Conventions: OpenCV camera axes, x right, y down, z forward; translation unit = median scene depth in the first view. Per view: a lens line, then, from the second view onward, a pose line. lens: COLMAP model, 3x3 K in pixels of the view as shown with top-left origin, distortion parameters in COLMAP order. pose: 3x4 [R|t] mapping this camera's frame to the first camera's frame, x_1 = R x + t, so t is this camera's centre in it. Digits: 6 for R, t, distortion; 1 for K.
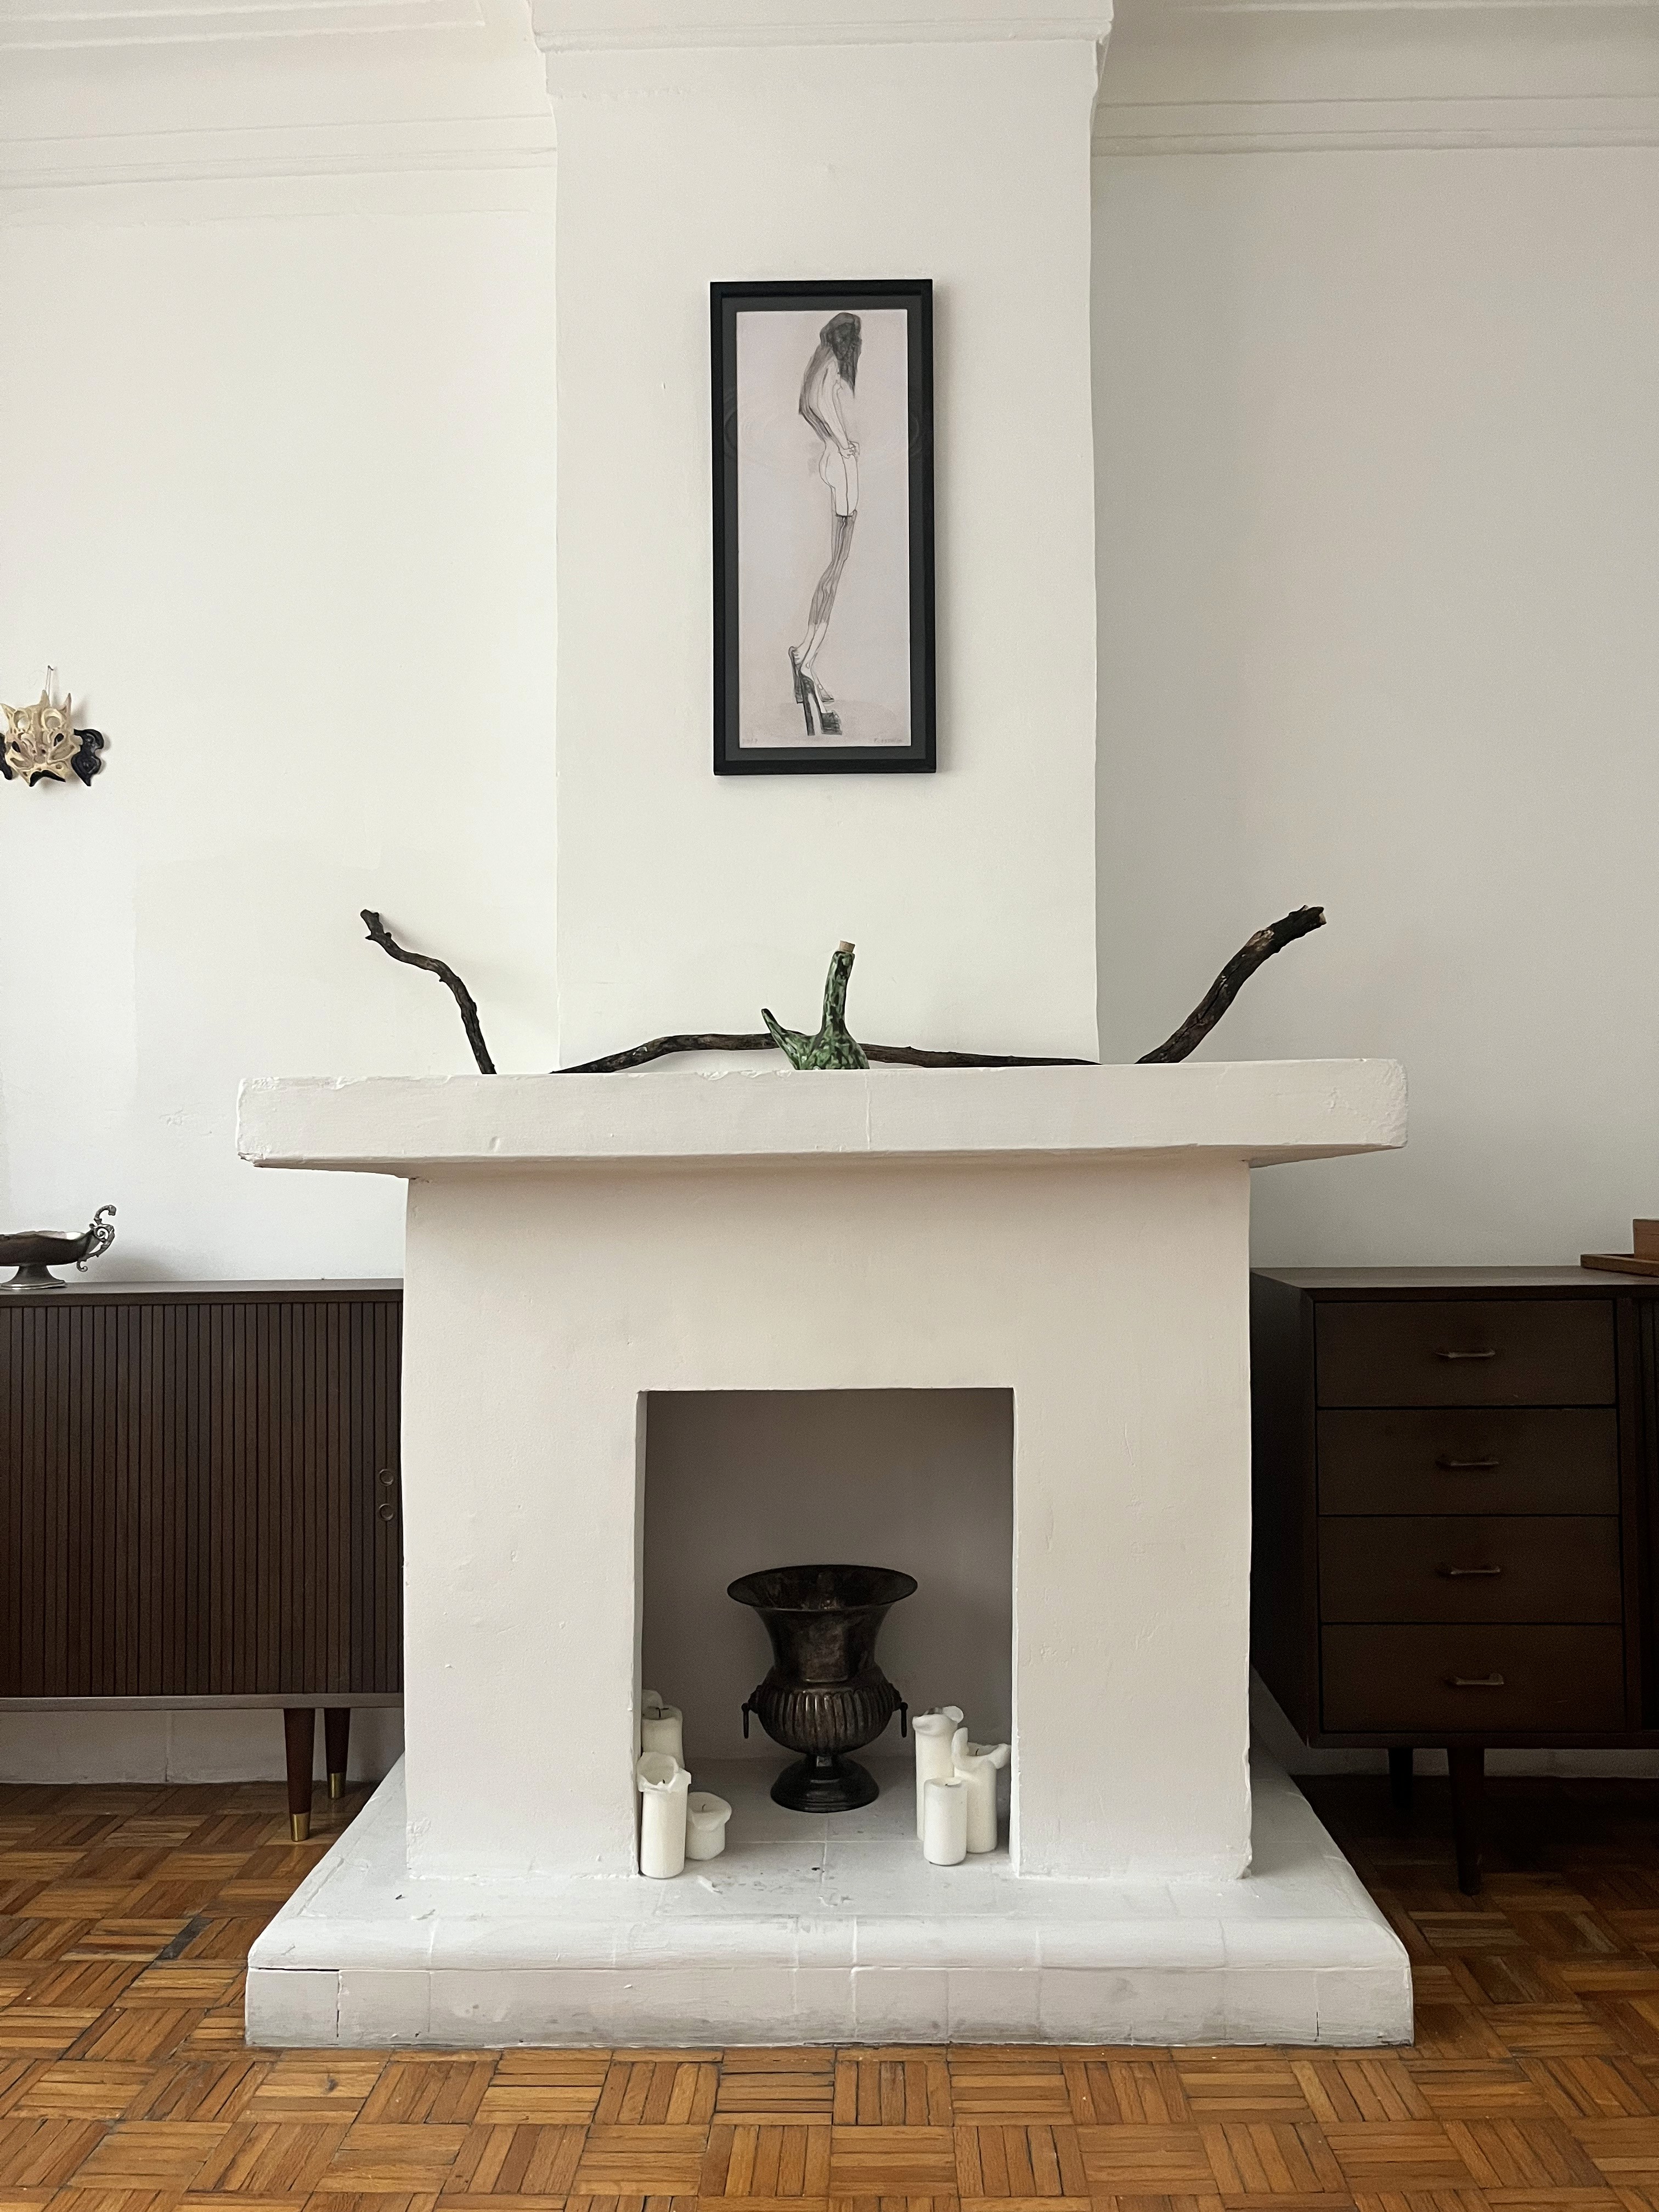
lens RADIAL K [[1709.6, 0, 847.4], [0, 1709.6, 1121.2], [0, 0, 1]] dist [0.057715, -0.081166]
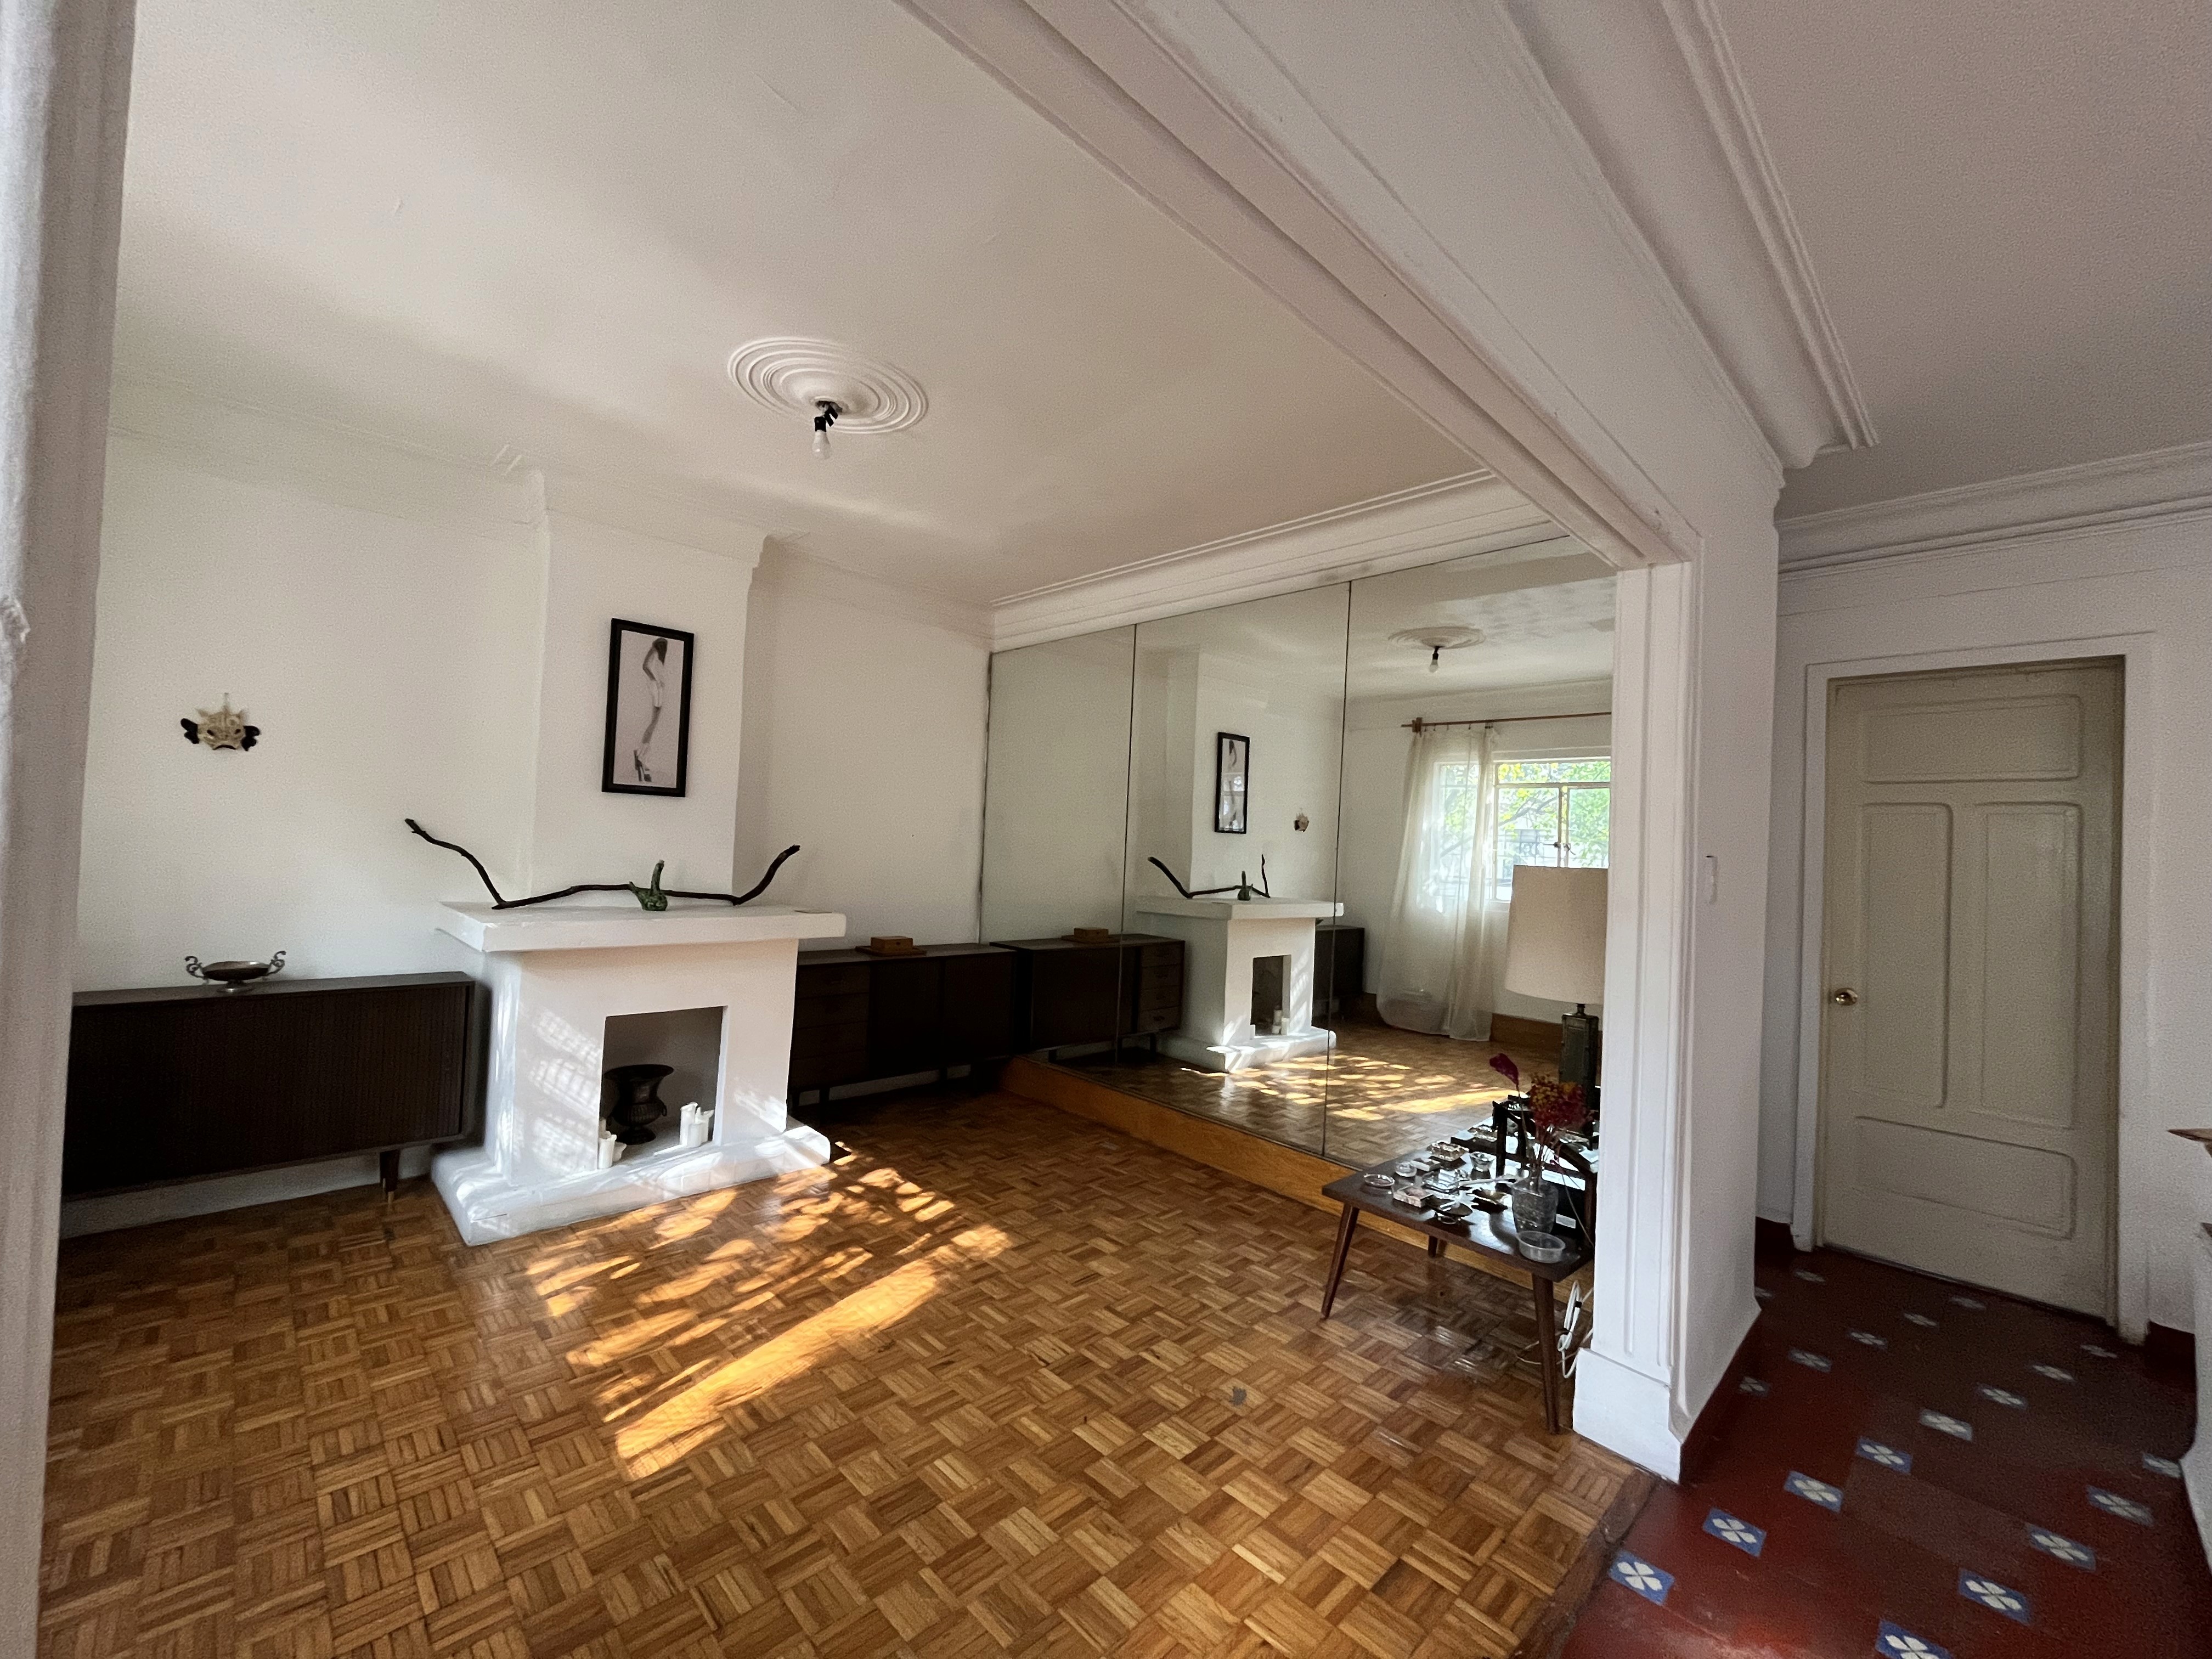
lens RADIAL K [[894.4, 0, 1105.3], [0, 894.4, 821.2], [0, 0, 1]] dist [-0.001780, -0.000052]
pose [[0.703810, 0.057691, 0.708042, -0.534638], [-0.077751, 0.996965, -0.003947, -0.213183], [-0.706121, -0.052273, 0.706159, -0.627736]]
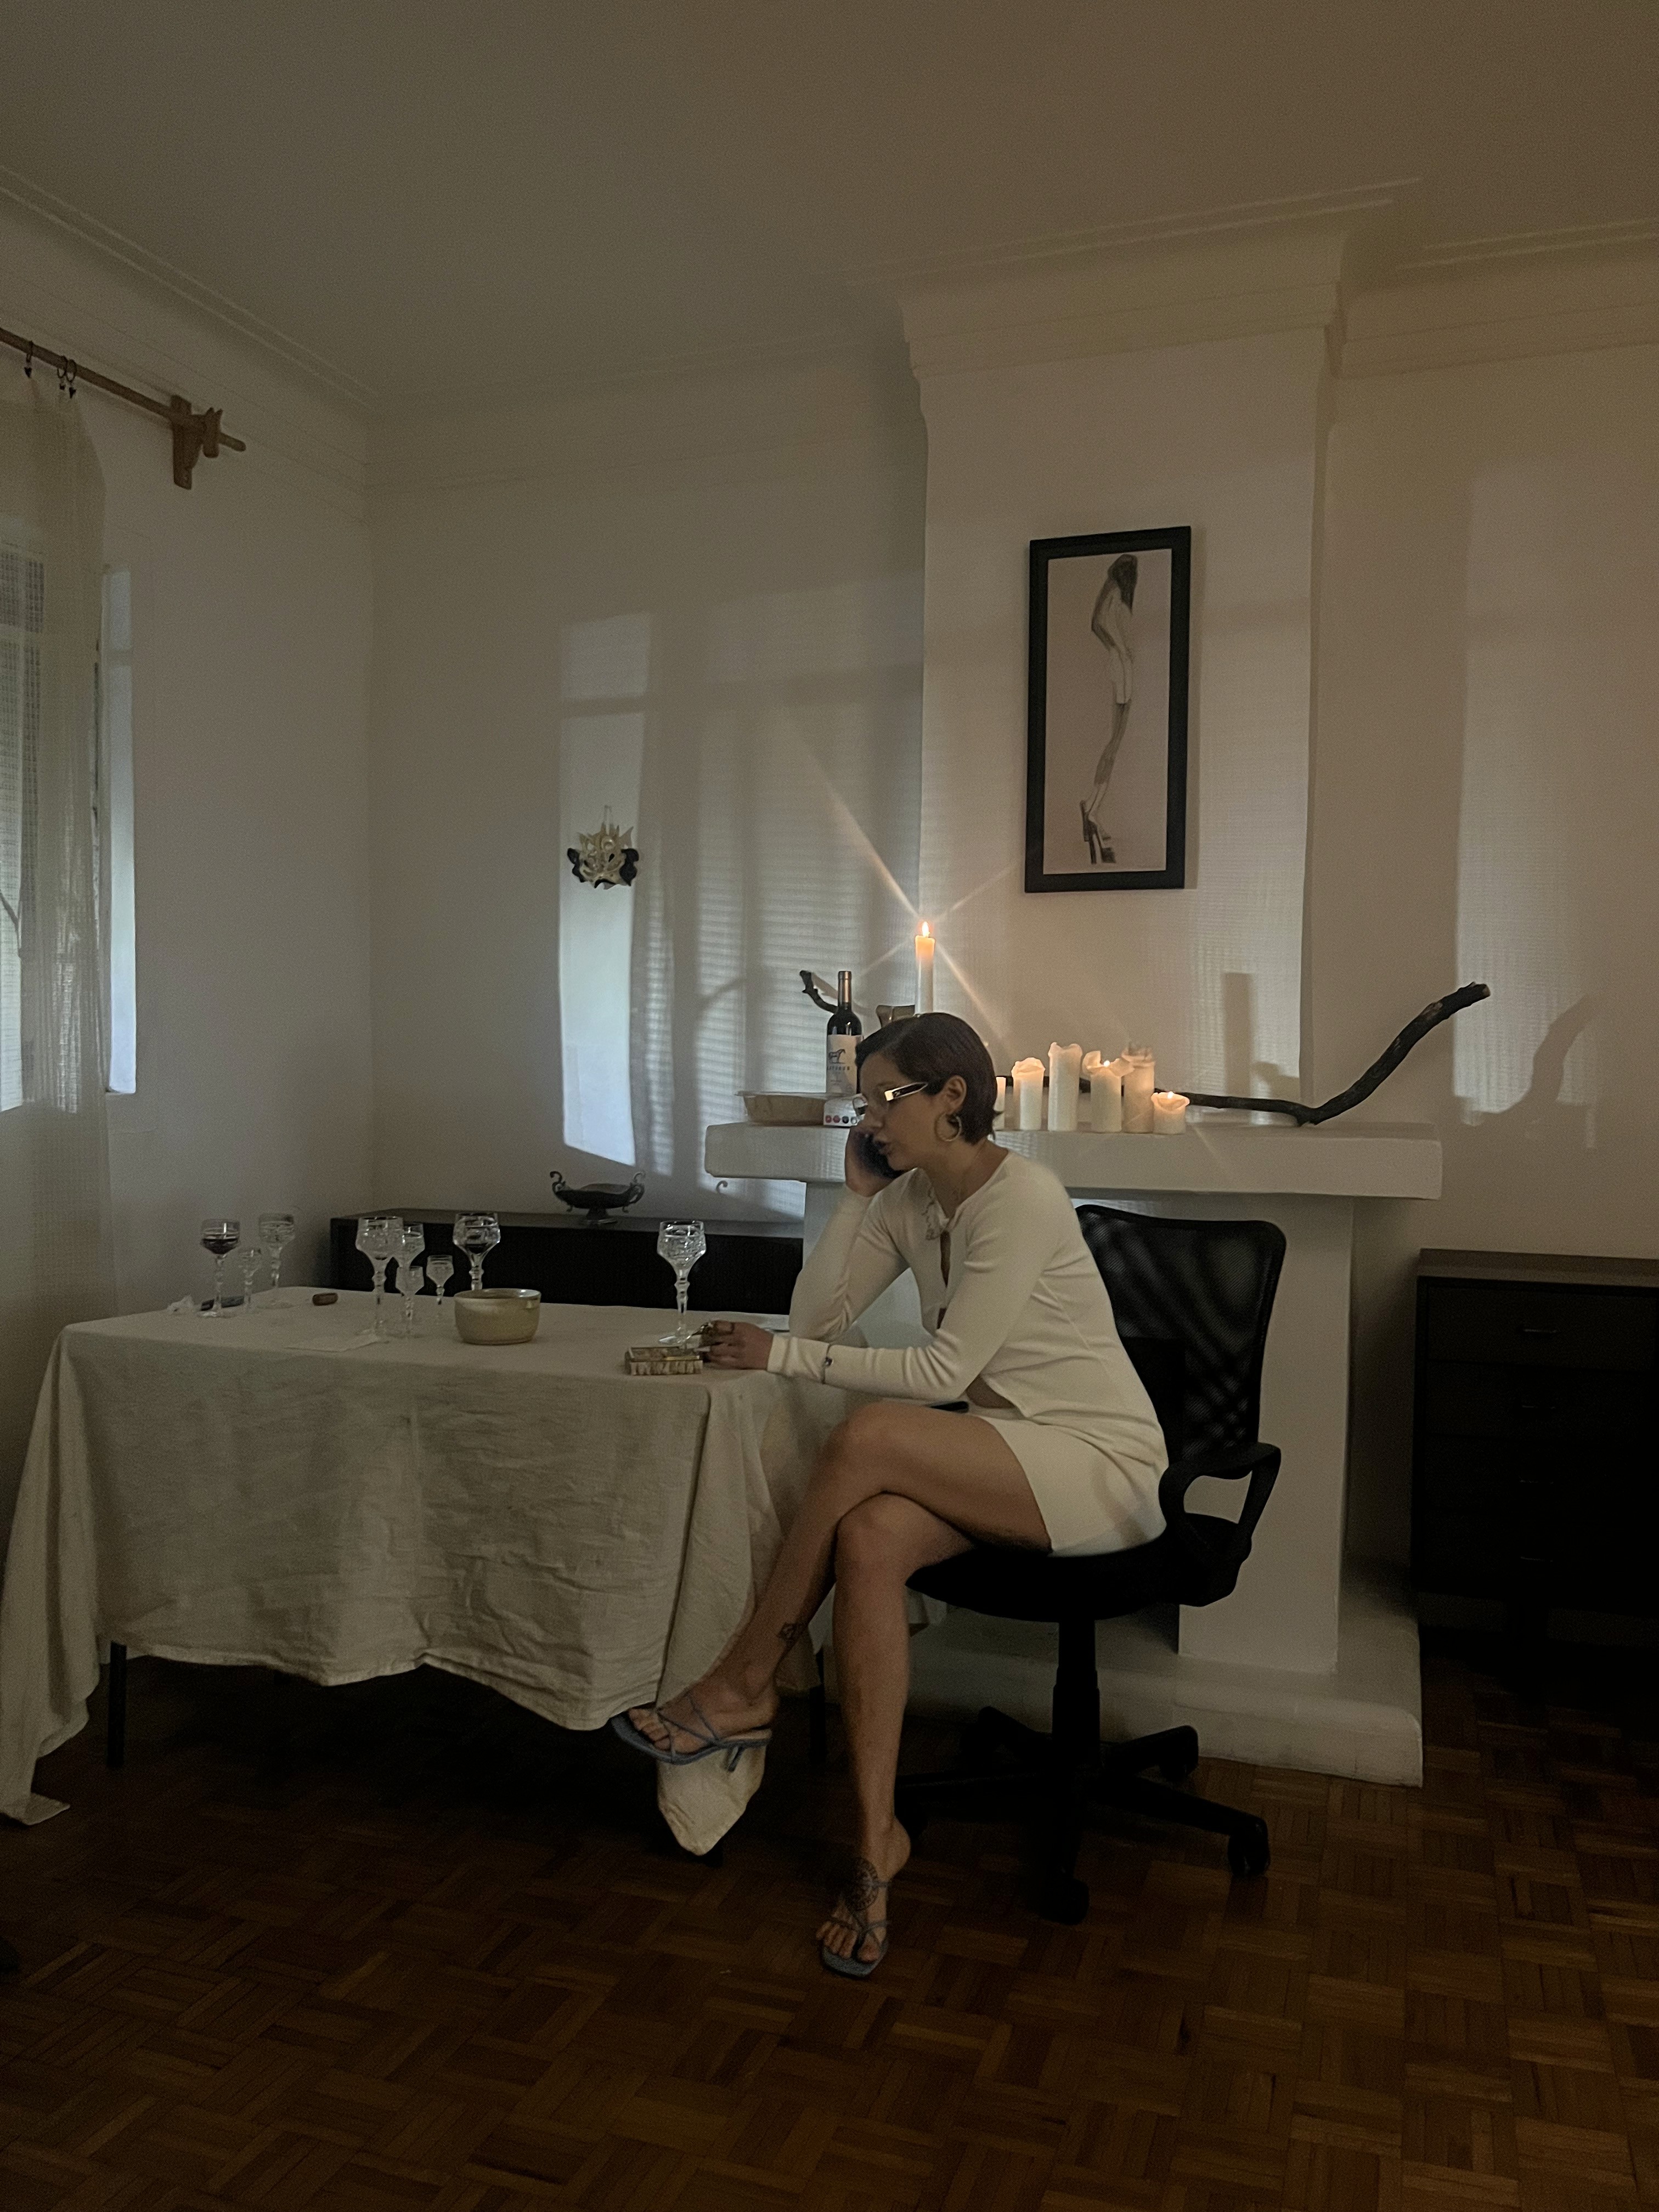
lens RADIAL K [[1668.8, 0, 840.2], [0, 1668.8, 1108.1], [0, 0, 1]] dist [0.077592, -0.114667]
pose [[0.954365, 0.025766, -0.297529, 0.194695], [-0.004912, 0.997491, 0.070628, -0.121049], [0.298603, -0.065943, 0.952097, -0.387570]]
